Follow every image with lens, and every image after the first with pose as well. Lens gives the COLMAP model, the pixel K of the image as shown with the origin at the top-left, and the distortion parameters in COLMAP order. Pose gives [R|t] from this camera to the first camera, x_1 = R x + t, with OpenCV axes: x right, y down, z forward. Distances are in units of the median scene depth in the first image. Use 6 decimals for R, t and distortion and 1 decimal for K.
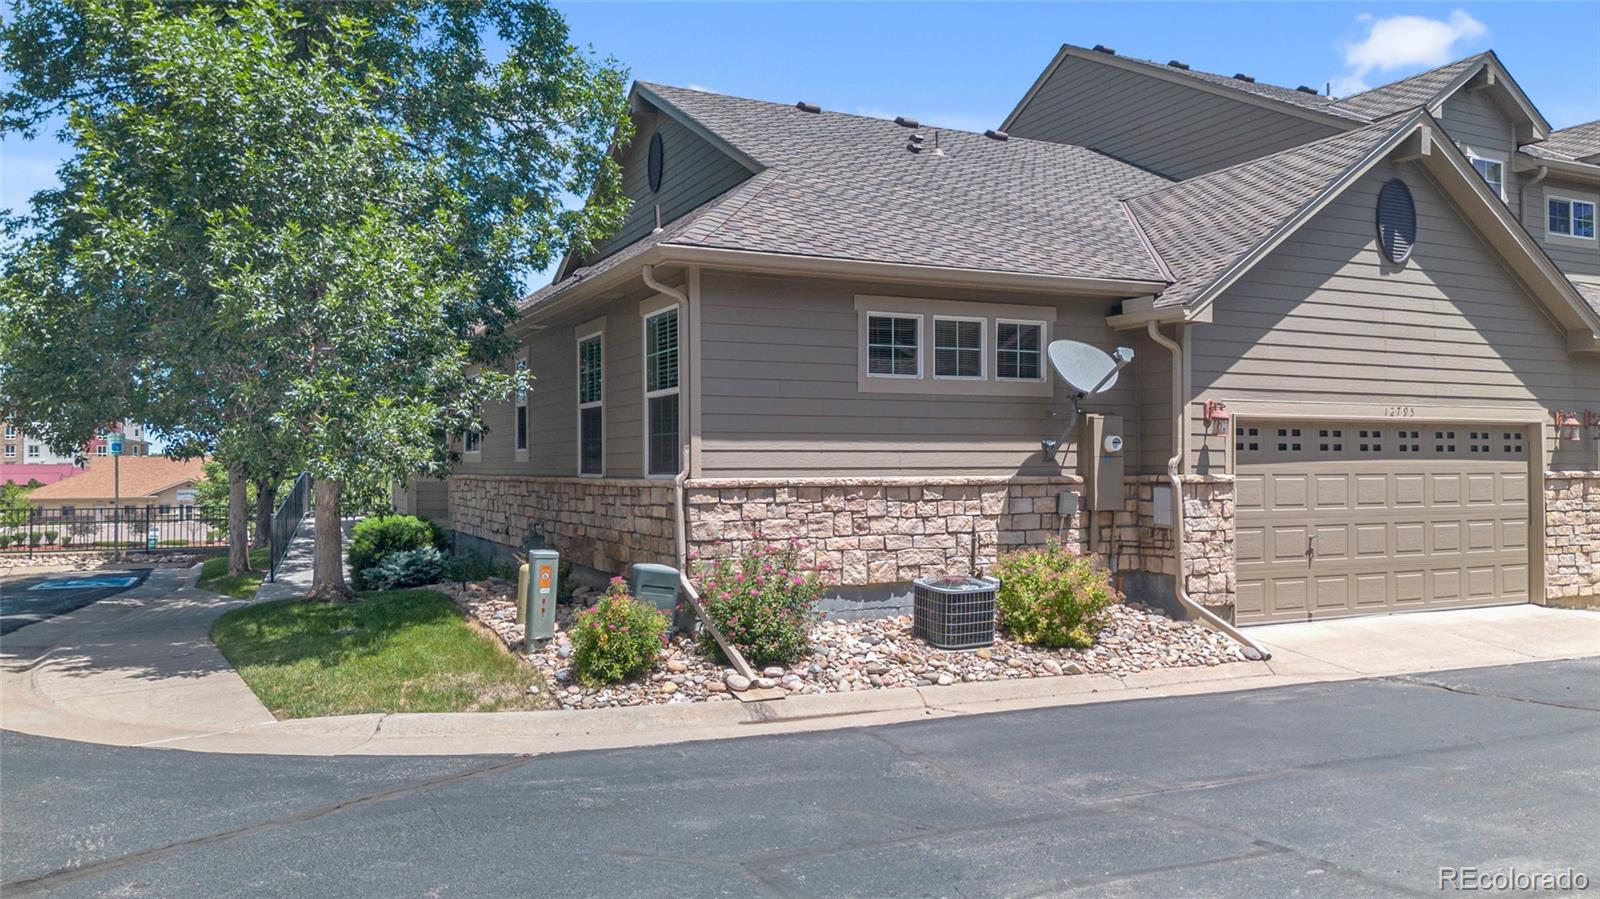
lens RADIAL K [[1172.3, 0, 800.3], [0, 1172.3, 440.0], [0, 0, 1]] dist [0.073220, -0.123090]
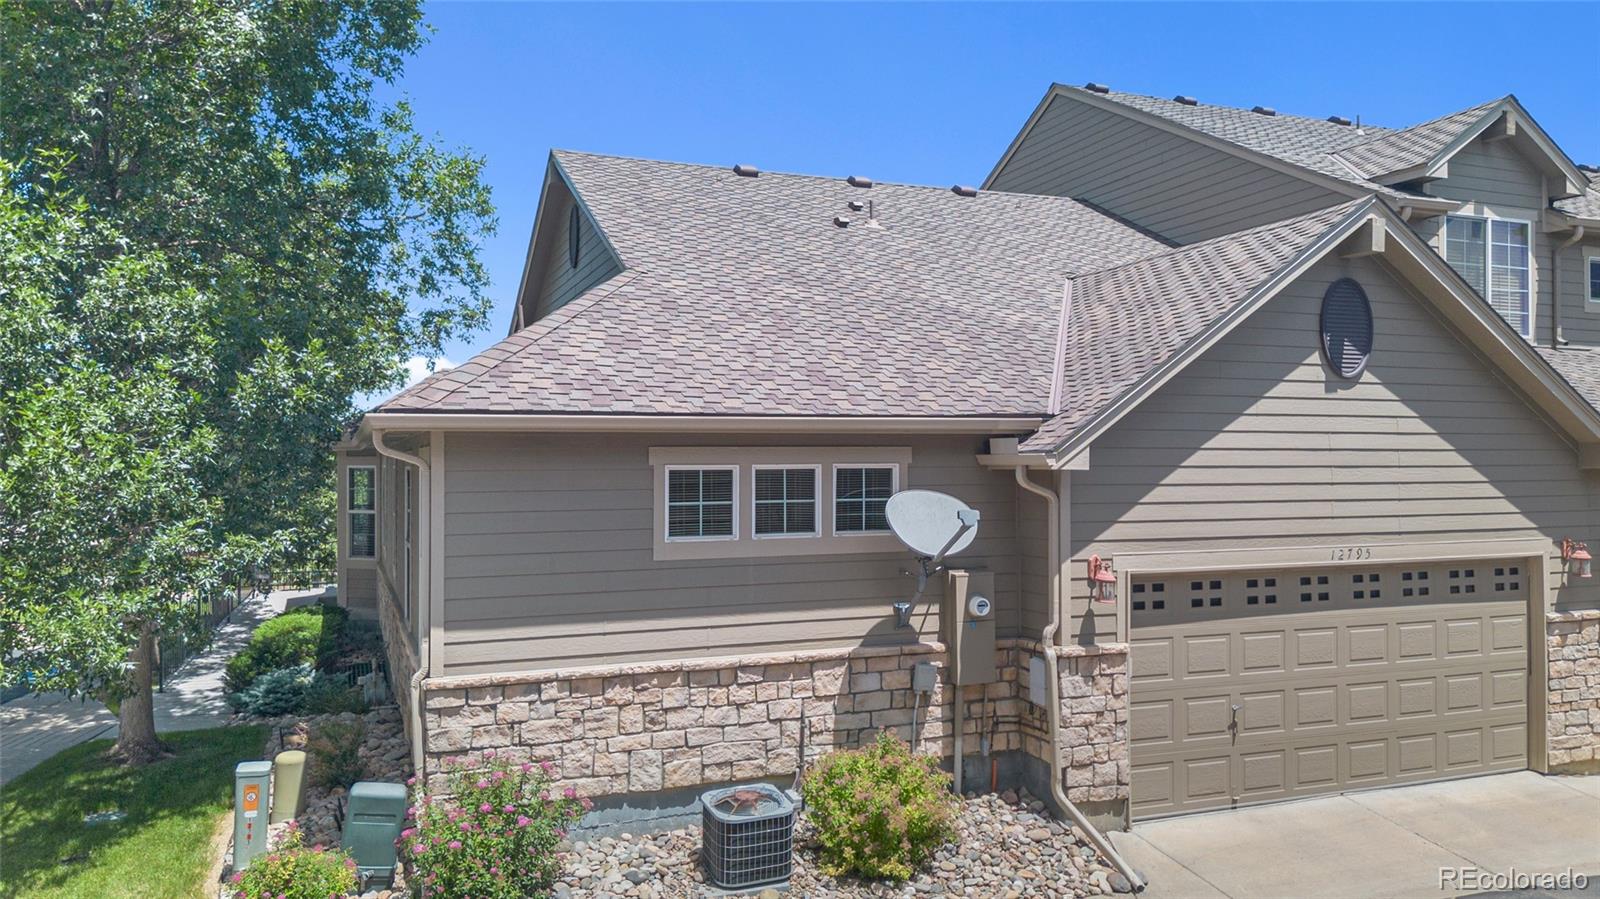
lens RADIAL K [[1176.1, 0, 800.0], [0, 1176.1, 449.5], [0, 0, 1]] dist [0.098118, -0.135959]
pose [[0.997119, -0.001182, -0.075839, 0.202443], [0.001476, 0.999992, 0.003824, -0.114678], [0.075834, -0.003925, 0.997113, 0.140858]]
